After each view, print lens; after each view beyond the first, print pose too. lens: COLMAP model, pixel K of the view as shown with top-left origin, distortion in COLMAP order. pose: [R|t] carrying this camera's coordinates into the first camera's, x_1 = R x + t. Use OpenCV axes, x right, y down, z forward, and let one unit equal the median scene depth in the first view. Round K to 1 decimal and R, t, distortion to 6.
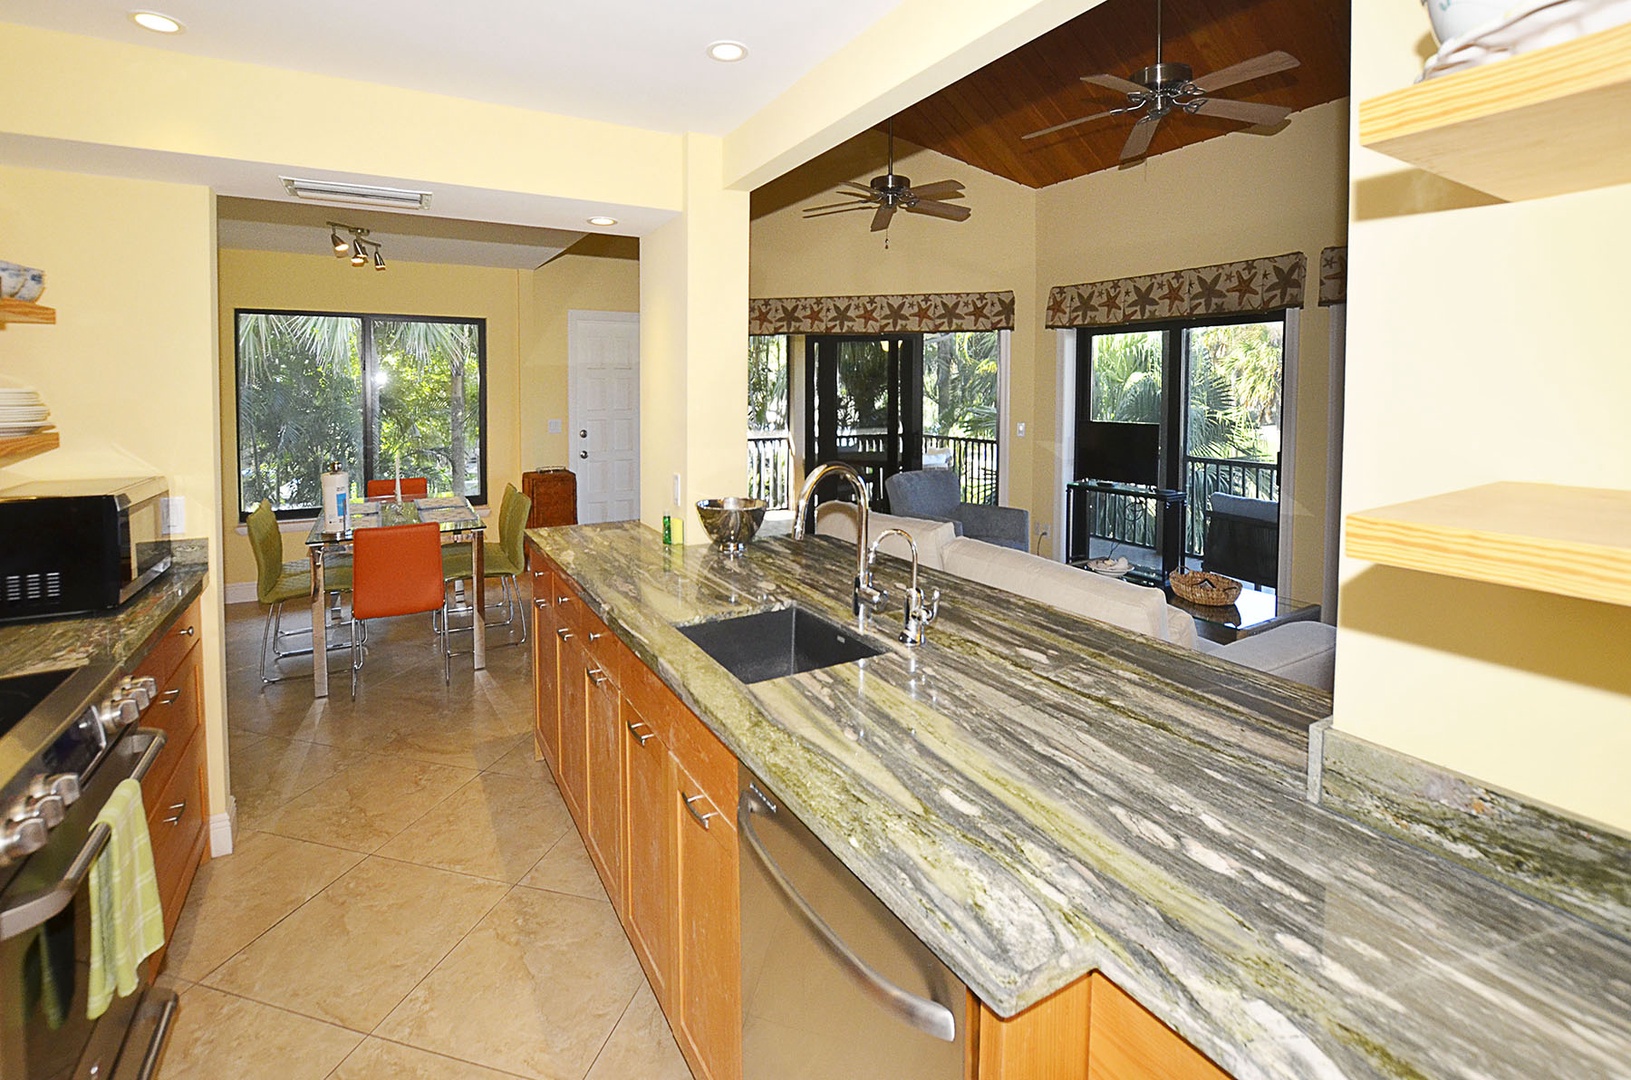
lens RADIAL K [[755.8, 0, 816.2], [0, 755.8, 426.7], [0, 0, 1]] dist [-0.030147, 0.001305]
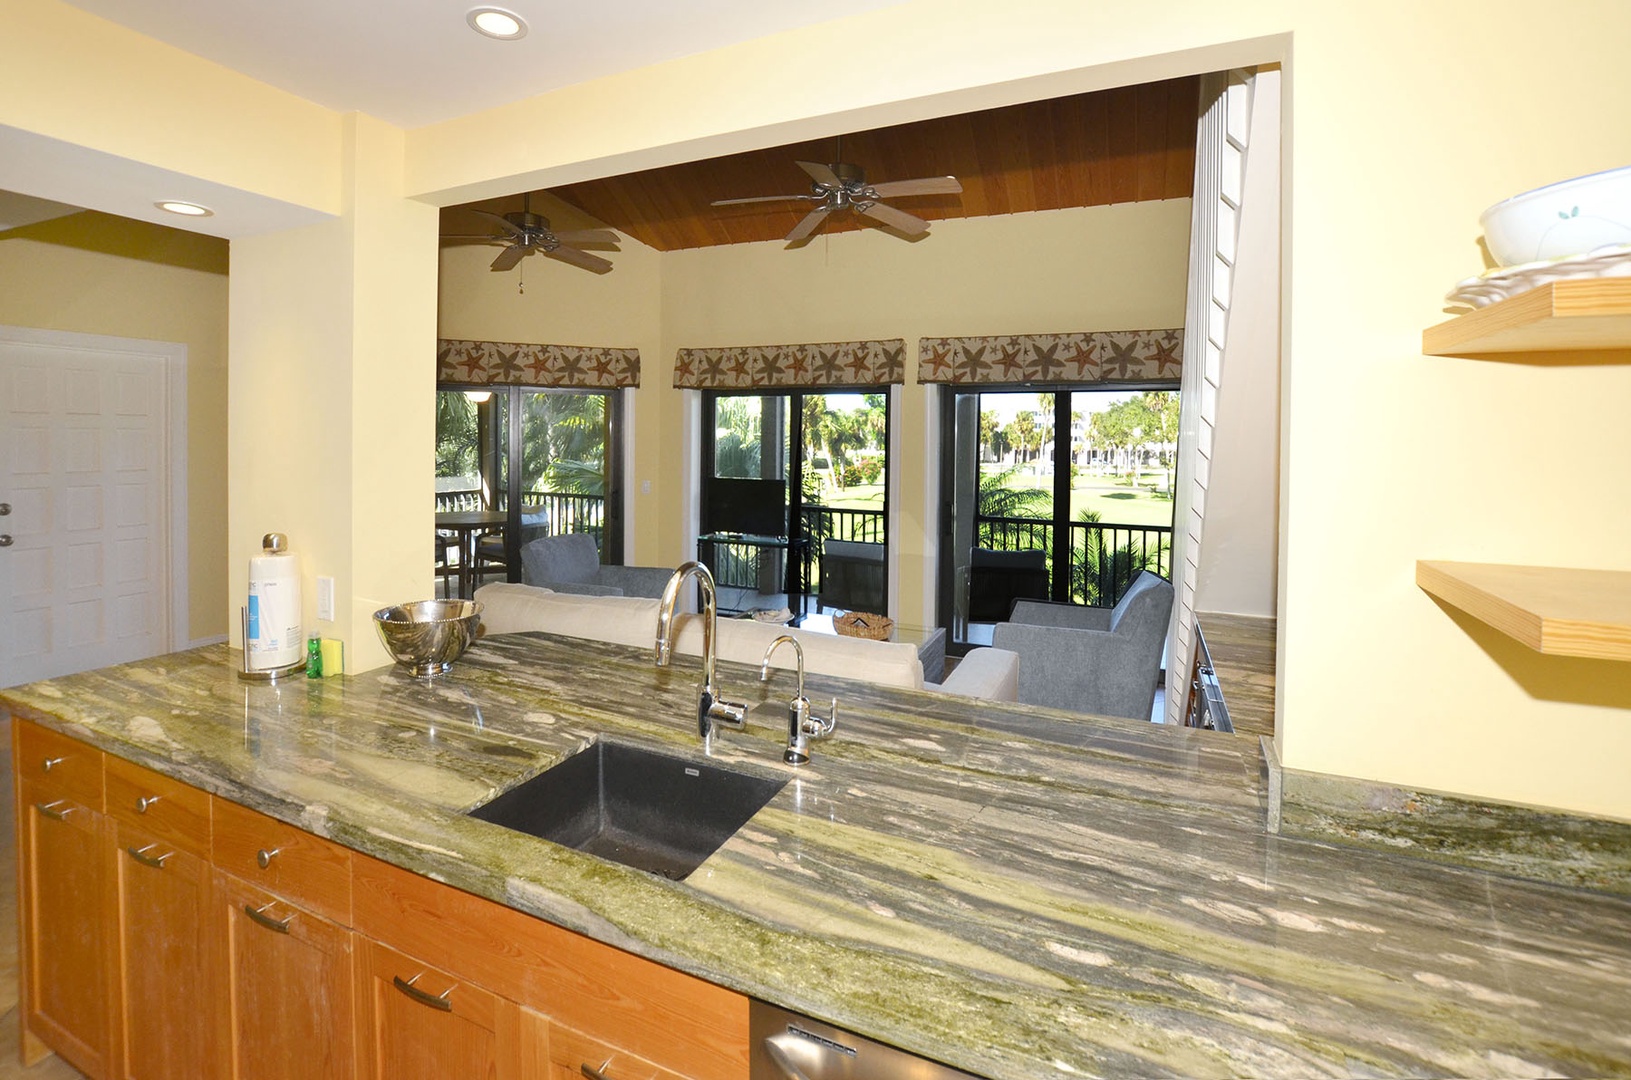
lens RADIAL K [[714.2, 0, 816.0], [0, 714.2, 456.8], [0, 0, 1]] dist [-0.028692, 0.000385]
pose [[0.806303, -0.008015, 0.591449, -0.495151], [0.020070, 0.999703, -0.013814, -0.082185], [-0.591163, 0.023009, 0.806224, 0.435177]]
